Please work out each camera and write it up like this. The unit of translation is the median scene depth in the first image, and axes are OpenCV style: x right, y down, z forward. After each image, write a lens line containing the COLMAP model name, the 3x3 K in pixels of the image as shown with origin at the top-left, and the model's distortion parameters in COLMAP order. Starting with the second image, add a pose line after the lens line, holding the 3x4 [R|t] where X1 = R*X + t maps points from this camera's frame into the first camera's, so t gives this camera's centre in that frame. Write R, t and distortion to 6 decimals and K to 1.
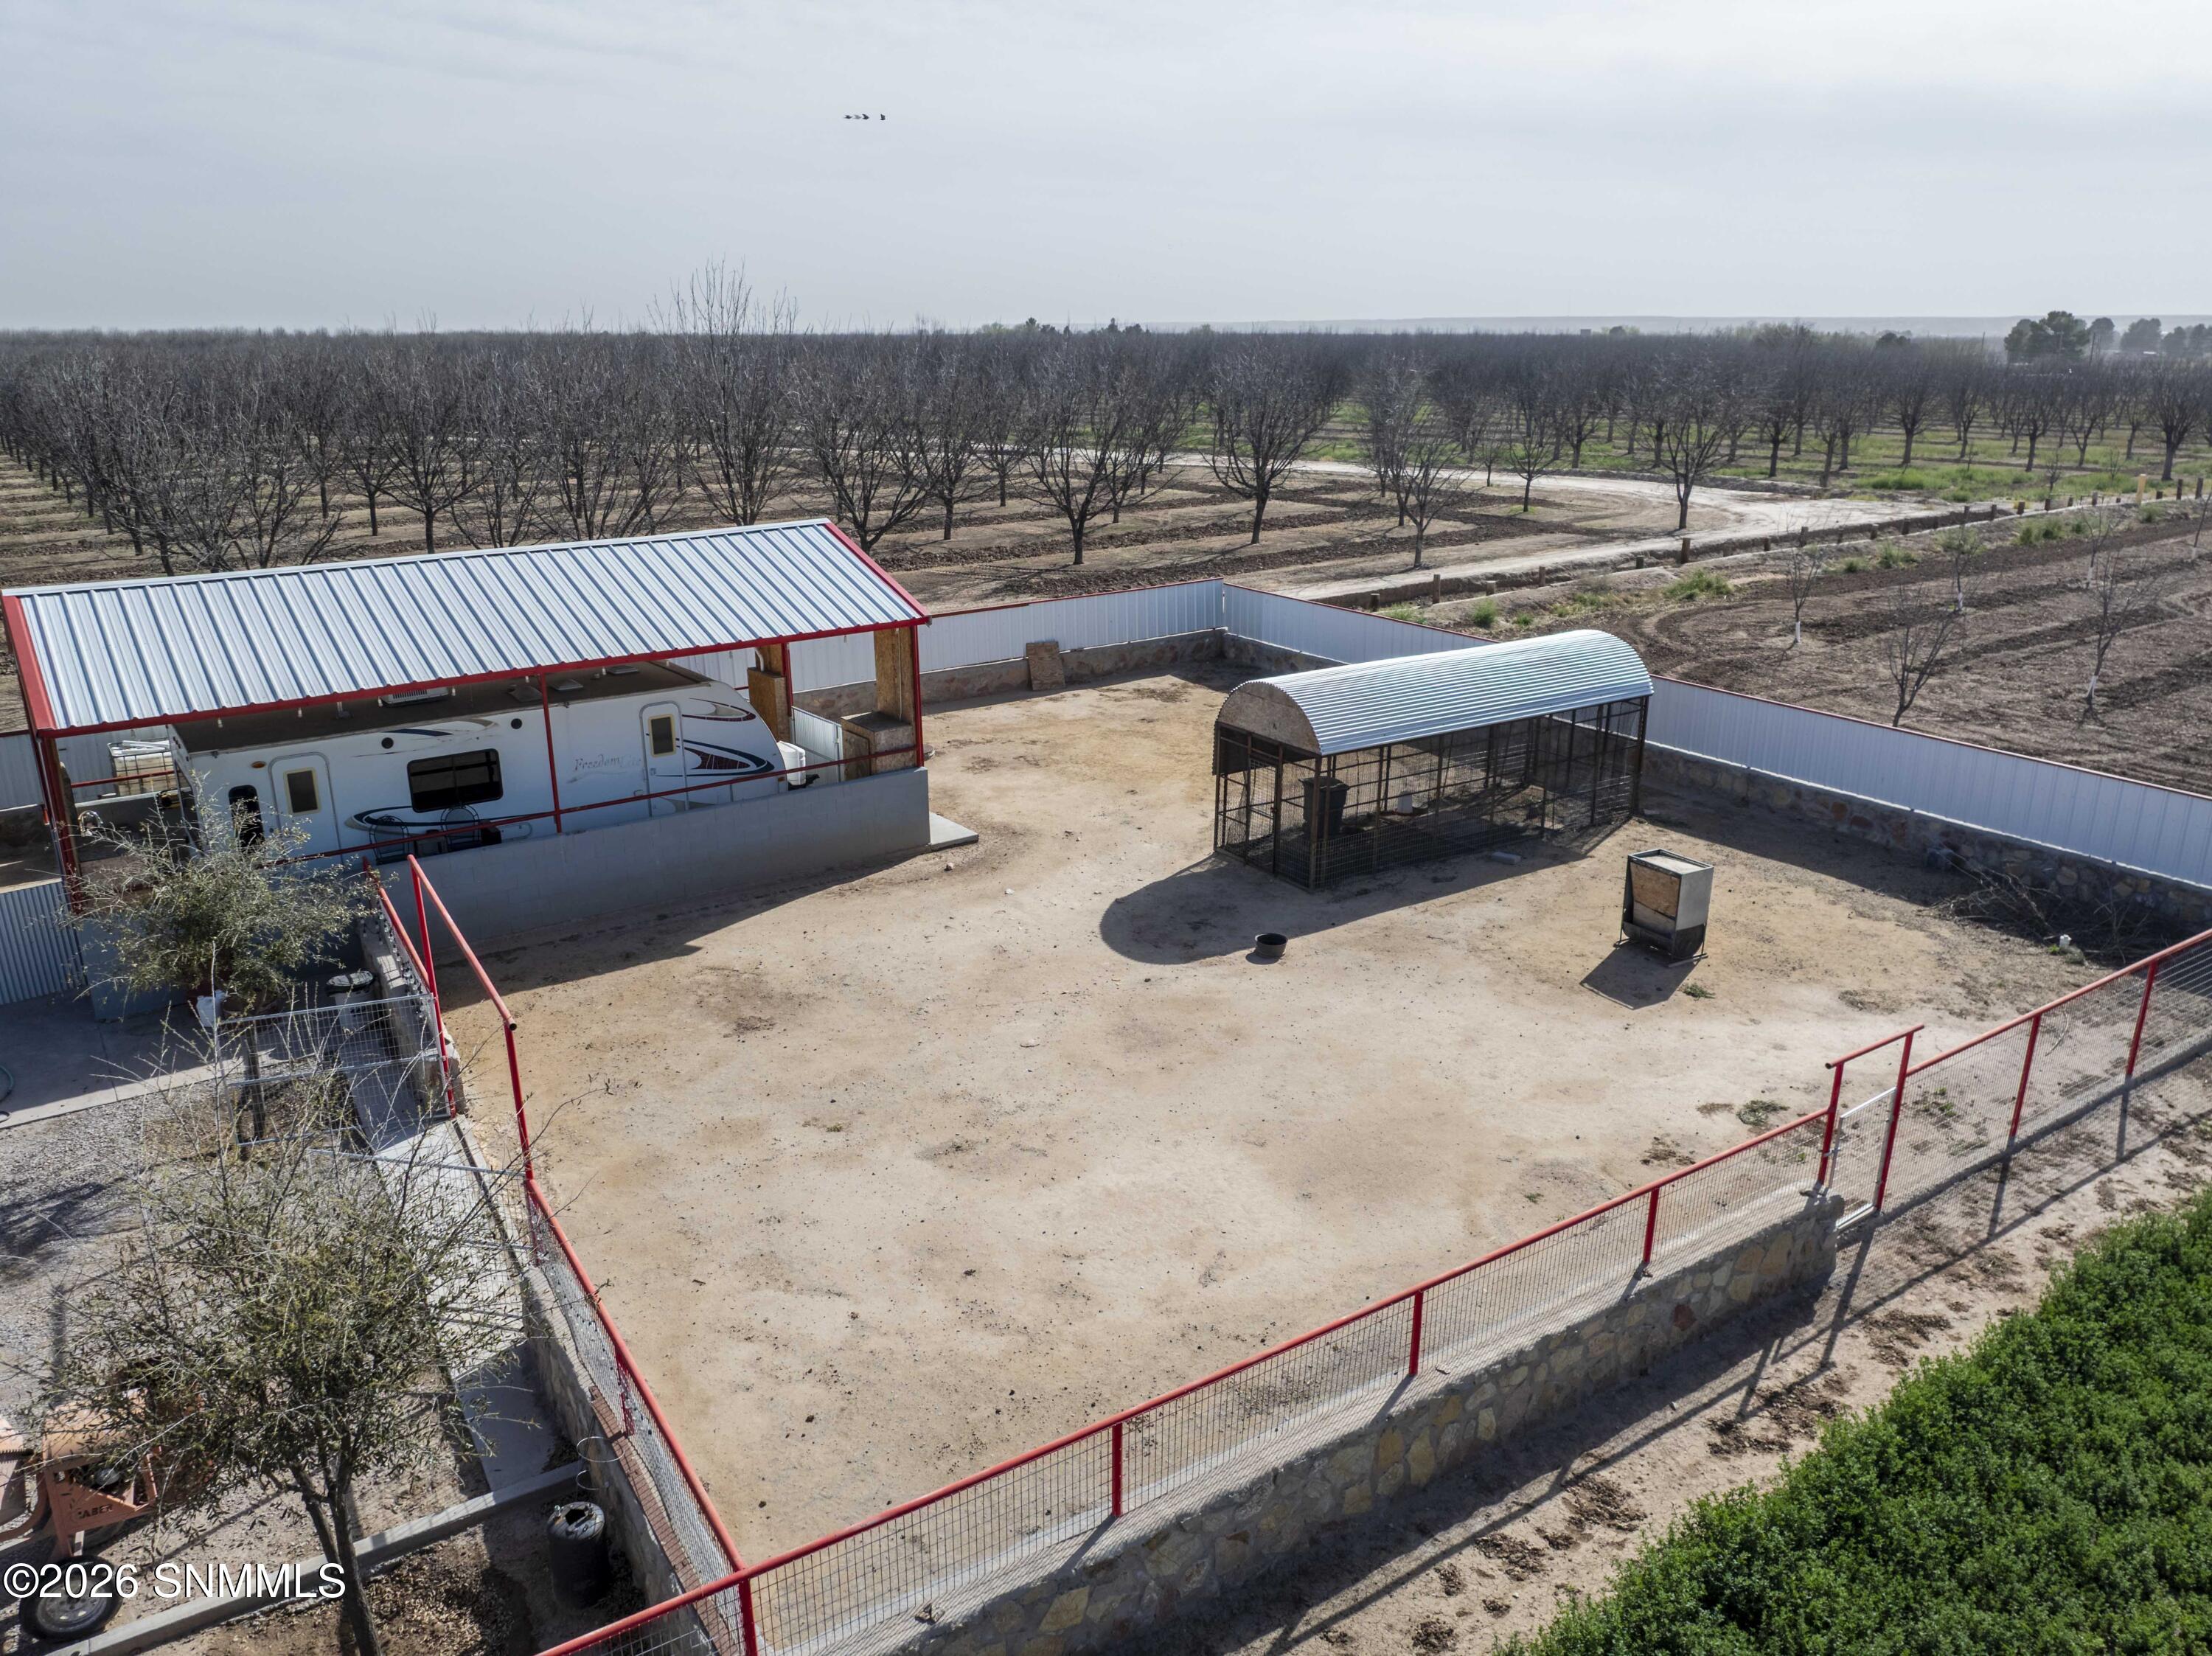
lens RADIAL K [[1557.4, 0, 1113.8], [0, 1557.4, 824.4], [0, 0, 1]] dist [-0.044350, 0.012097]
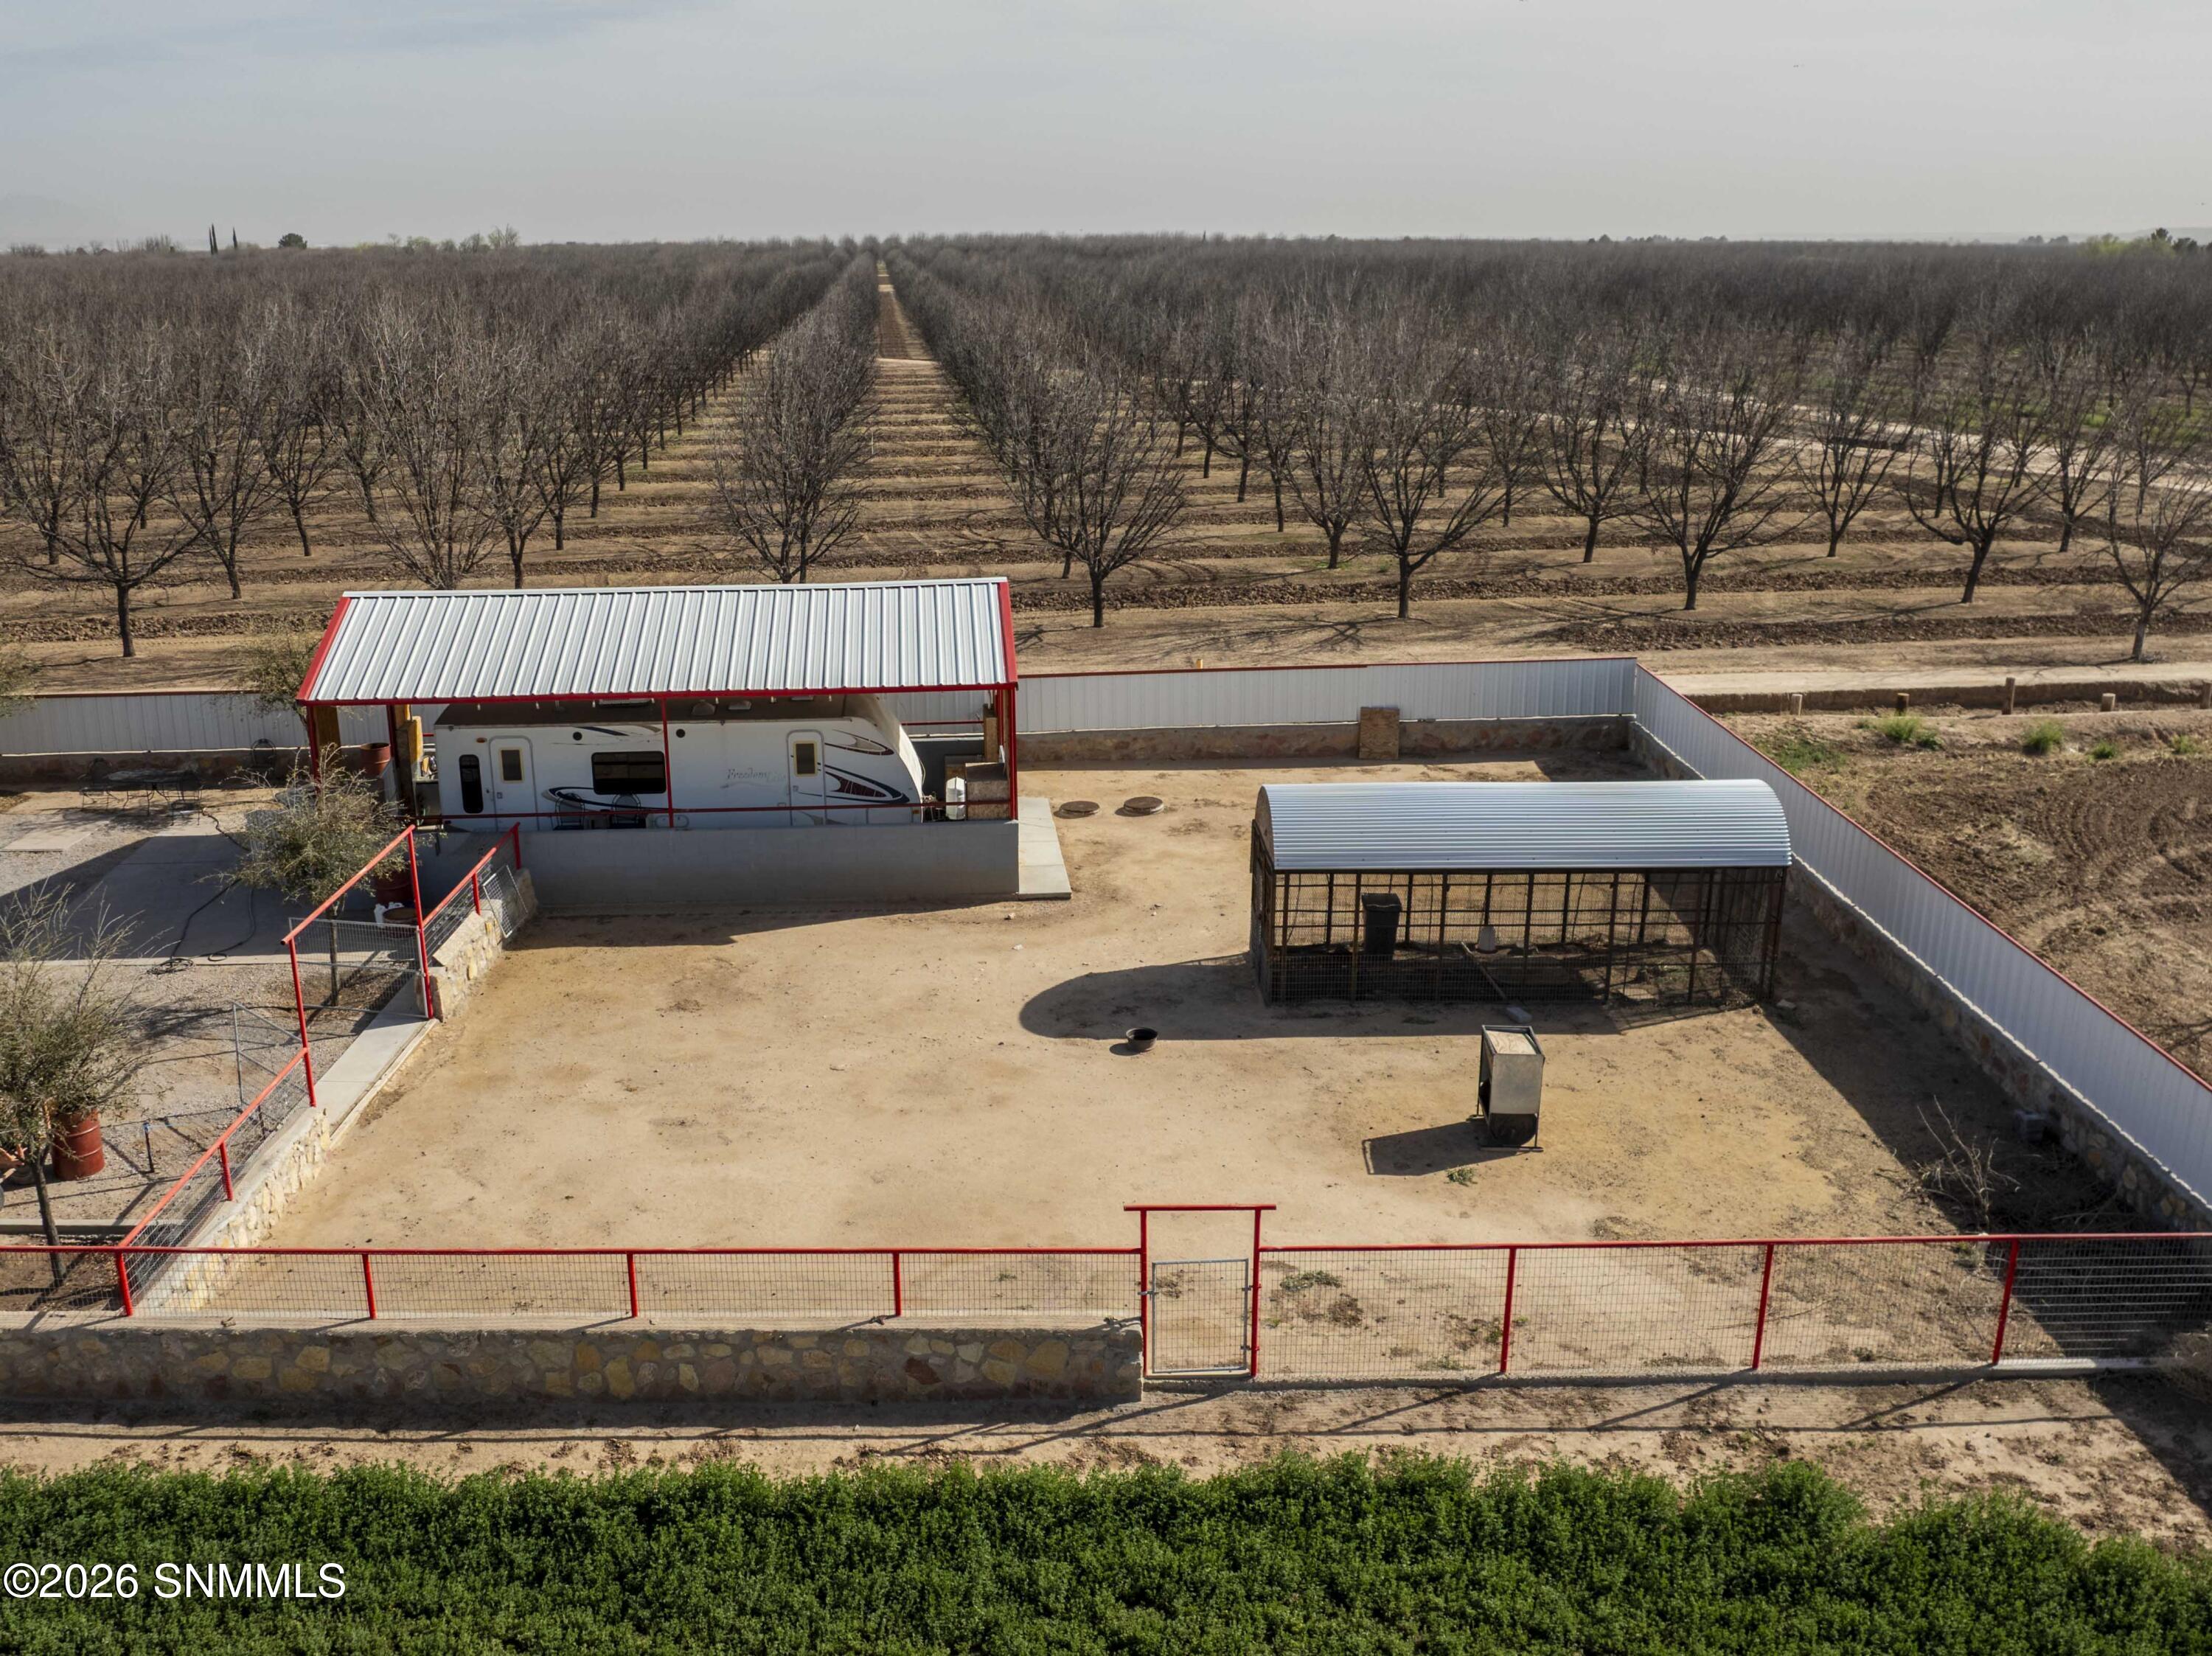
lens RADIAL K [[1949.9, 0, 1045.7], [0, 1949.9, 831.1], [0, 0, 1]] dist [-0.012893, -0.065671]
pose [[0.836972, 0.153877, -0.525167, 0.665975], [-0.158539, 0.986680, 0.036435, -0.090930], [0.523778, 0.052764, 0.850219, -0.137846]]
